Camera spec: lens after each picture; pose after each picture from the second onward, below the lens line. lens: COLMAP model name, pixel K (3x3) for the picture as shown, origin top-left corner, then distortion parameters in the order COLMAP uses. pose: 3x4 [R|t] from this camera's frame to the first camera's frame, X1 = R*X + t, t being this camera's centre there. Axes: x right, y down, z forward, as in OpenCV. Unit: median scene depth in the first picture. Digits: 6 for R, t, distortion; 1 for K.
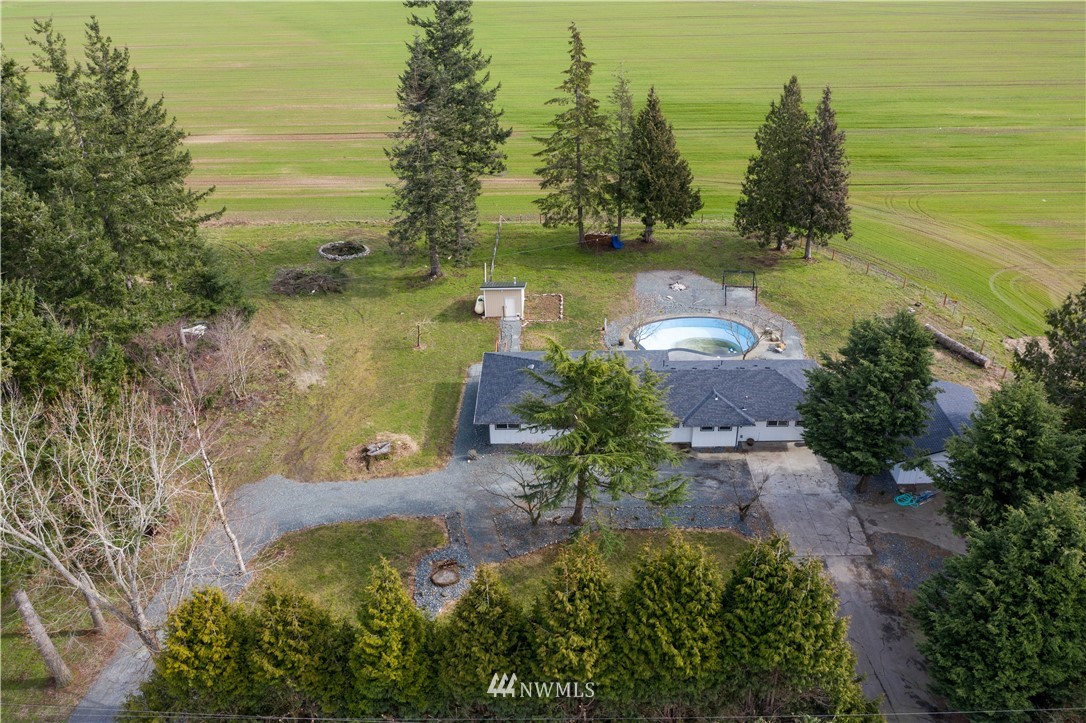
lens RADIAL K [[852.9, 0, 543.8], [0, 852.9, 358.6], [0, 0, 1]] dist [-0.013478, -0.000432]
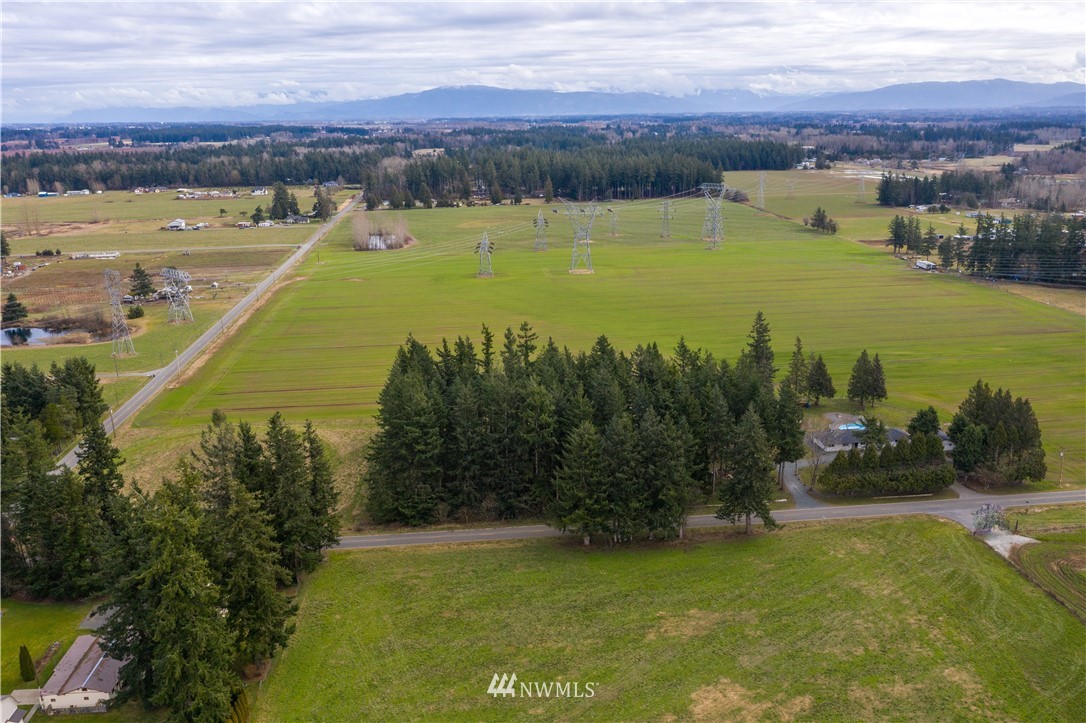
lens RADIAL K [[852.9, 0, 544.4], [0, 852.9, 365.0], [0, 0, 1]] dist [-0.013478, -0.000432]
pose [[0.987993, -0.034607, 0.150576, -1.329309], [0.070715, 0.967806, -0.241561, 0.396520], [-0.137368, 0.249309, 0.958632, -1.817155]]
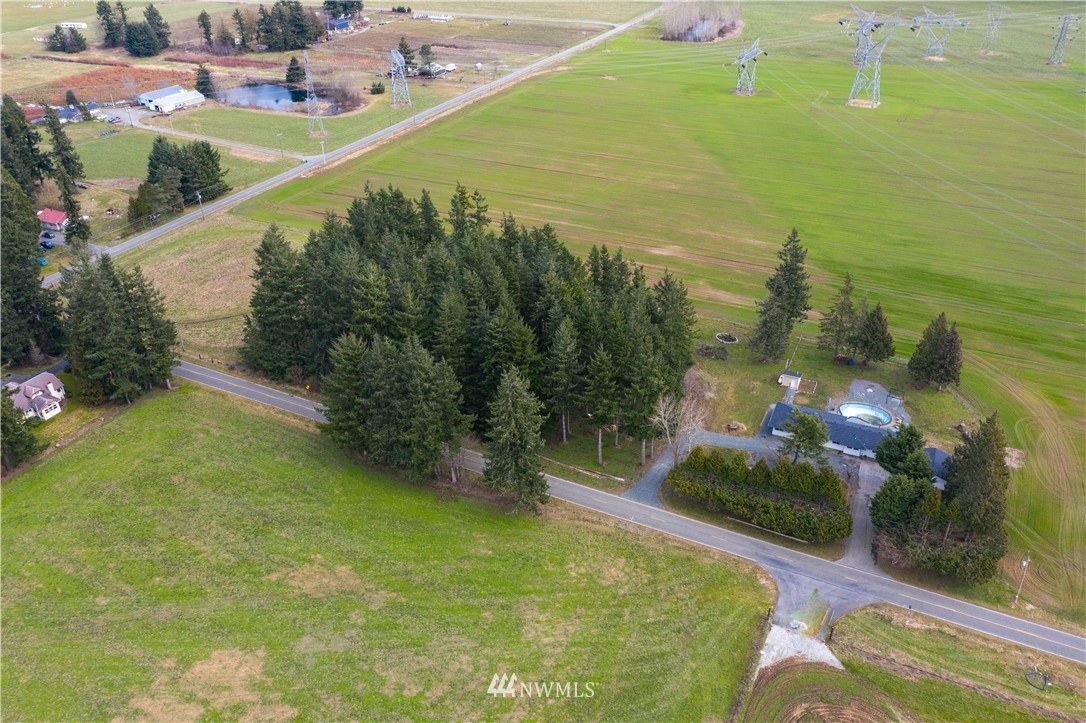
lens RADIAL K [[852.9, 0, 541.8], [0, 852.9, 360.8], [0, 0, 1]] dist [-0.013478, -0.000432]
pose [[0.915243, 0.220409, -0.337268, 0.103040], [-0.214548, 0.975160, 0.055062, -0.097019], [0.341026, 0.021965, 0.939797, -1.435621]]
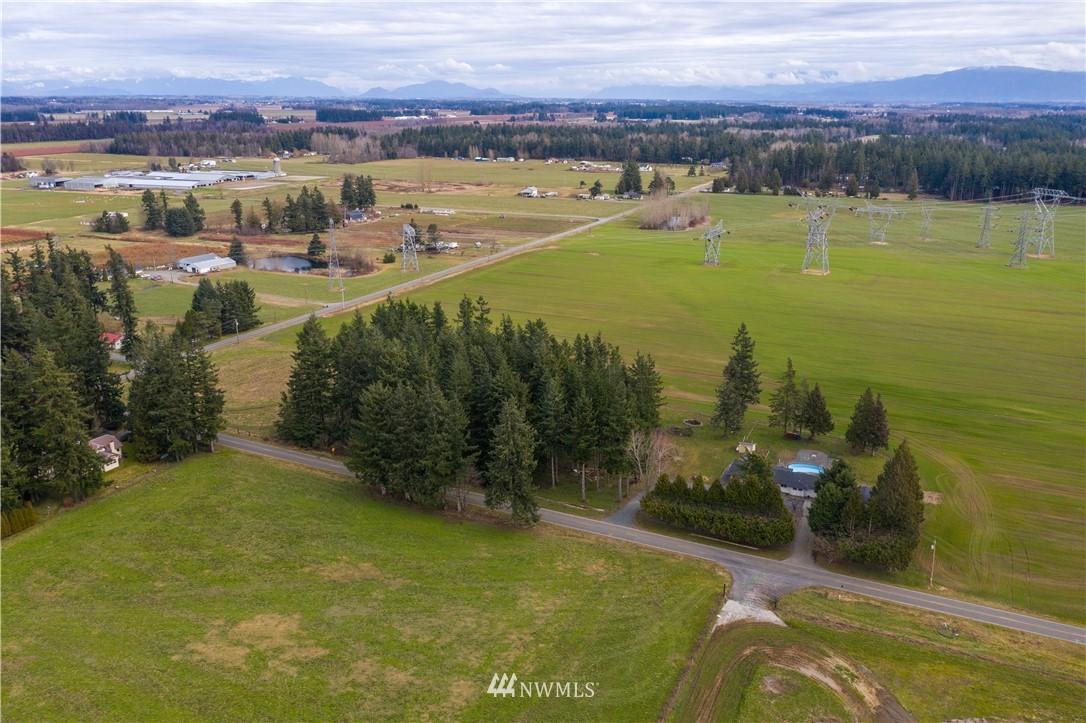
lens RADIAL K [[852.9, 0, 542.1], [0, 852.9, 360.8], [0, 0, 1]] dist [-0.013478, -0.000432]
pose [[0.918712, 0.140167, -0.369217, 0.314423], [-0.220326, 0.957795, -0.184622, 0.308502], [0.327756, 0.250962, 0.910820, -1.776166]]
